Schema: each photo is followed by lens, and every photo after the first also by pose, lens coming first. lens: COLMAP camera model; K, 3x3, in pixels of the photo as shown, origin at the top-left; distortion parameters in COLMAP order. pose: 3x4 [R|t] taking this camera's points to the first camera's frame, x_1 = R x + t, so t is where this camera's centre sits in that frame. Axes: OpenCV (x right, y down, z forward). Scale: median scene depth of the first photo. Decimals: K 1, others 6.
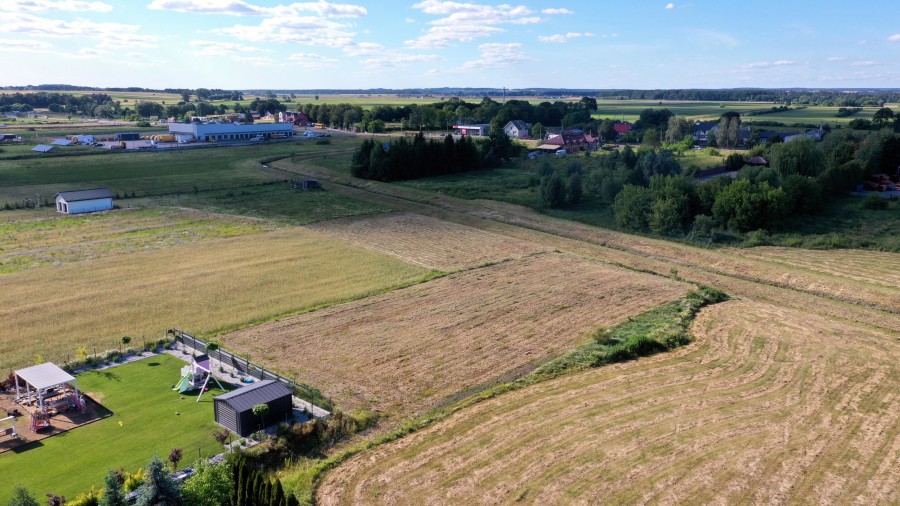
lens RADIAL K [[688.5, 0, 450.0], [0, 688.5, 253.0], [0, 0, 1]] dist [0.007549, 0.002377]
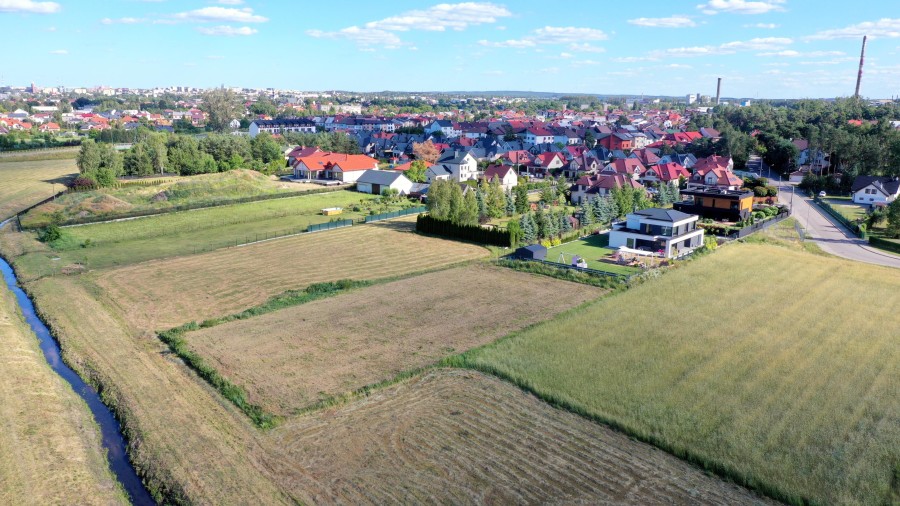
lens RADIAL K [[713.5, 0, 458.2], [0, 713.5, 252.4], [0, 0, 1]] dist [0.002301, -0.002444]
pose [[-0.999068, -0.006715, -0.042634, 0.044521], [-0.024532, 0.901078, 0.432962, -0.643821], [0.035509, 0.433604, -0.900403, 2.492866]]
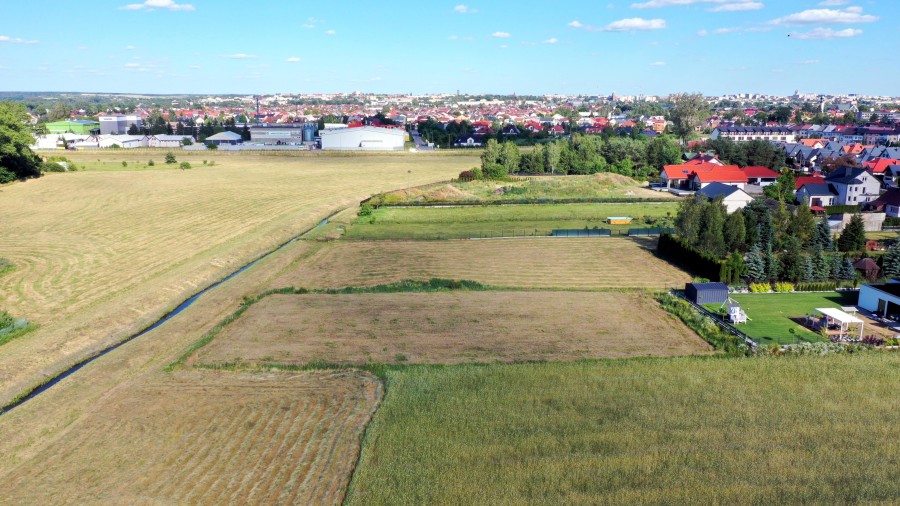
lens RADIAL K [[713.5, 0, 458.2], [0, 713.5, 252.4], [0, 0, 1]] dist [0.002301, -0.002444]
pose [[-0.740921, -0.147993, 0.655083, -0.821132], [0.147784, 0.915582, 0.373992, -0.545994], [-0.655130, 0.373909, -0.656503, 2.099766]]
